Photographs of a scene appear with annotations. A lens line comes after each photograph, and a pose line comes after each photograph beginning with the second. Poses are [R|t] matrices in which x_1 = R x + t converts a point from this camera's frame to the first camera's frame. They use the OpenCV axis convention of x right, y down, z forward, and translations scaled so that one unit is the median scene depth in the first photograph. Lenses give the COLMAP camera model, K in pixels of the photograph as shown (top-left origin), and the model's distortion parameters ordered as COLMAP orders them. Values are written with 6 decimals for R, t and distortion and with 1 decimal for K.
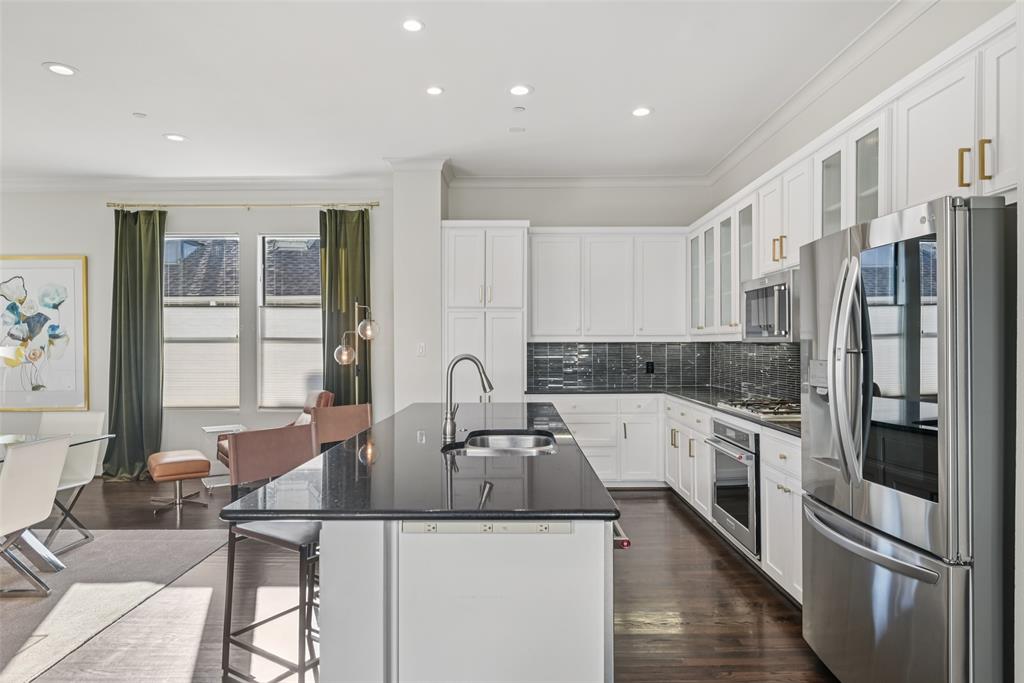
lens RADIAL K [[619.0, 0, 511.7], [0, 619.0, 347.9], [0, 0, 1]] dist [0.004554, -0.000845]
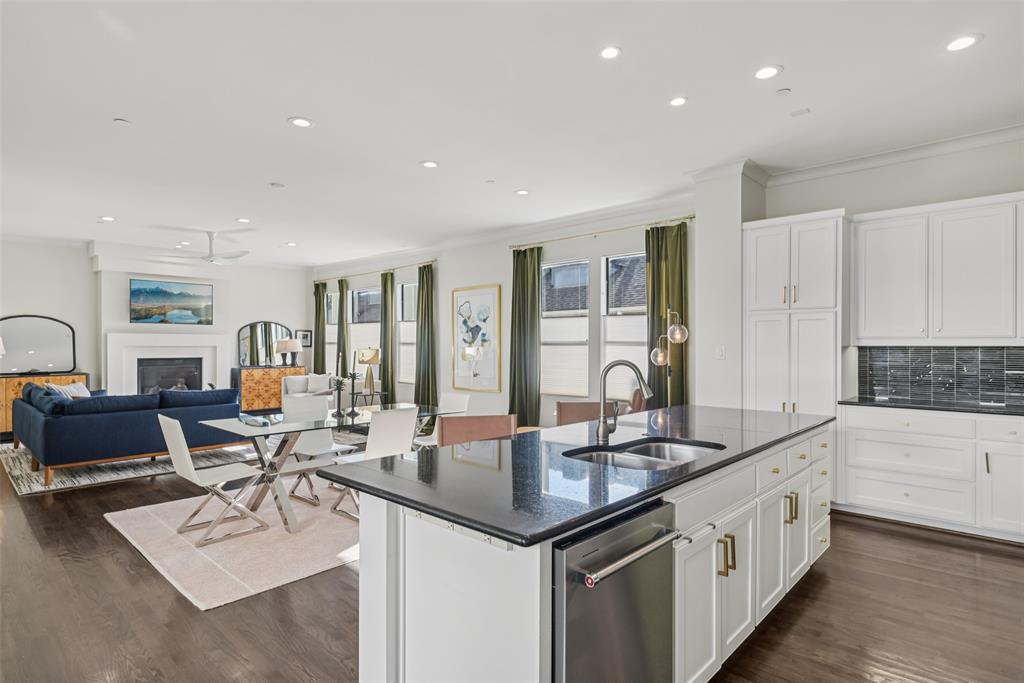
lens RADIAL K [[540.0, 0, 512.0], [0, 540.0, 341.5], [0, 0, 1]] dist [-0.001970, -0.001197]
pose [[0.737127, -0.002332, -0.675750, 0.179353], [-0.005928, 0.999933, -0.009917, -0.004513], [0.675728, 0.011316, 0.737064, 0.103545]]
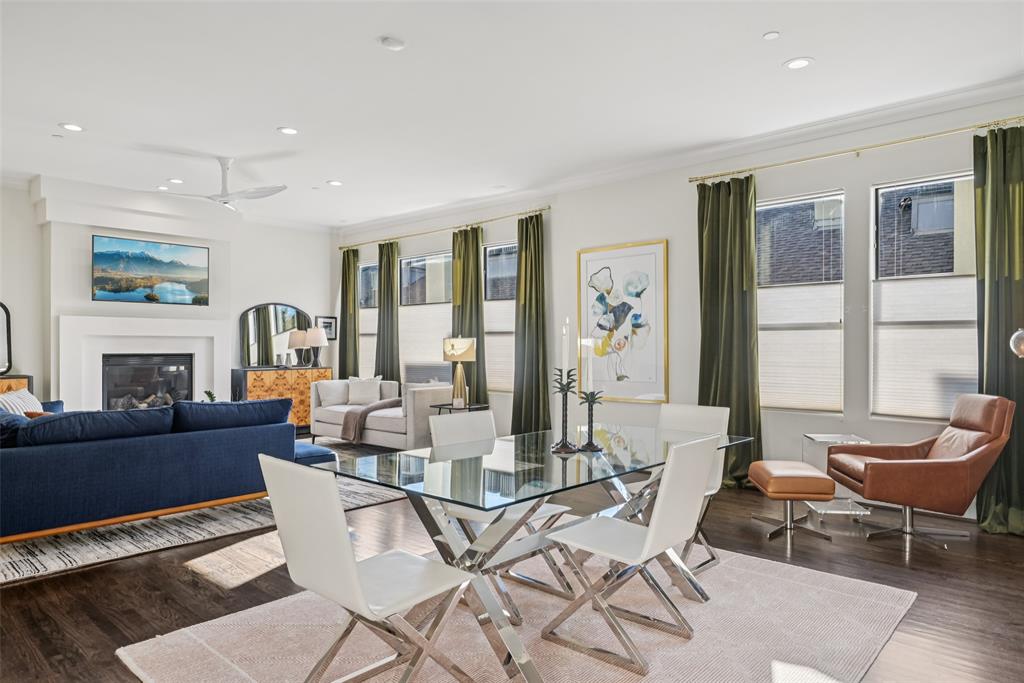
lens RADIAL K [[644.1, 0, 512.0], [0, 644.1, 341.5], [0, 0, 1]] dist [-0.002269, -0.000804]
pose [[0.742536, -0.003783, -0.669795, -0.211390], [-0.005302, 0.999920, -0.011526, 0.019155], [0.669785, 0.012110, 0.742456, 0.123745]]
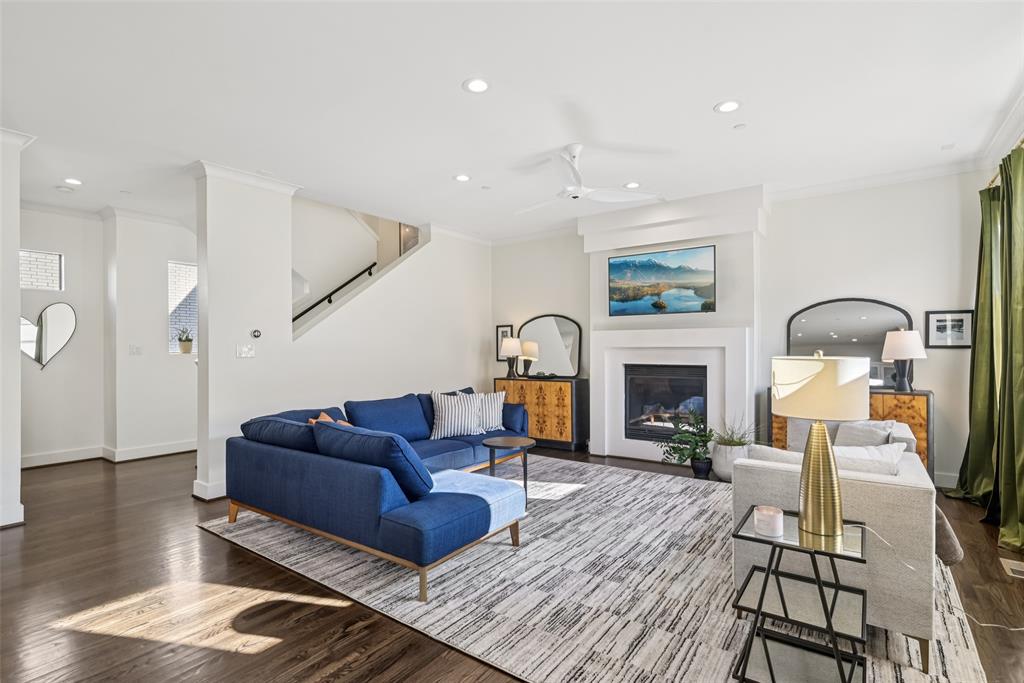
lens RADIAL K [[495.9, 0, 514.8], [0, 495.9, 347.5], [0, 0, 1]] dist [0.000953, 0.000361]
pose [[-0.570005, 0.005698, -0.821621, -0.607474], [0.000719, 0.999979, 0.006436, -0.006592], [0.821641, 0.003077, -0.569997, 0.871947]]
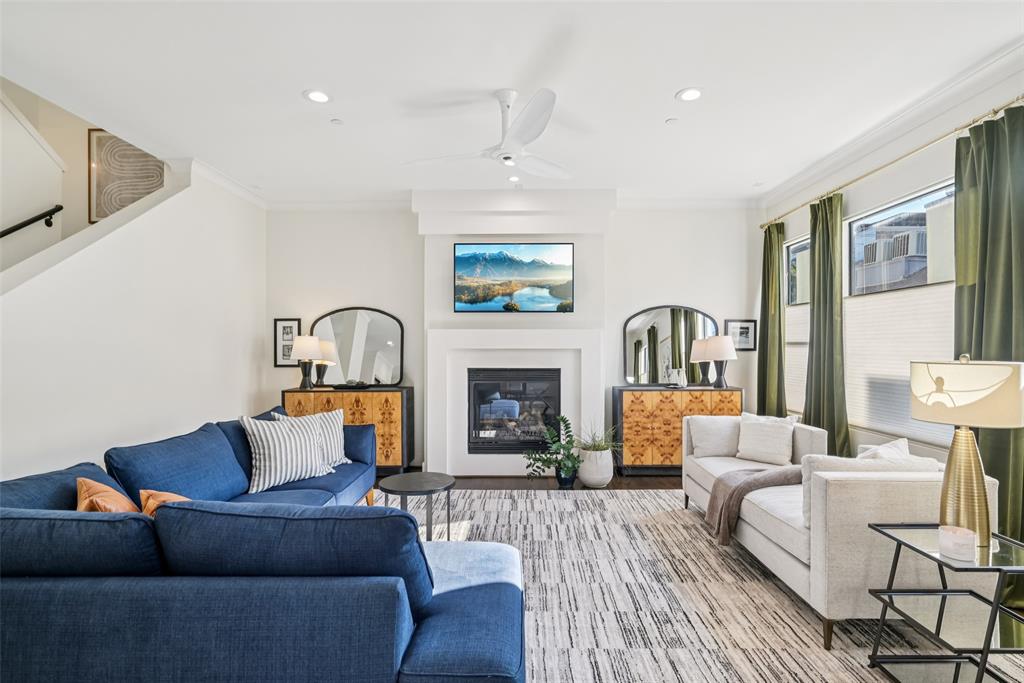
lens RADIAL K [[508.3, 0, 514.9], [0, 508.3, 345.7], [0, 0, 1]] dist [-0.000416, 0.000252]
pose [[0.000299, -0.000901, -1.000000, -0.665470], [-0.006848, 0.999976, -0.000903, -0.005685], [0.999977, 0.006848, 0.000293, 0.570023]]
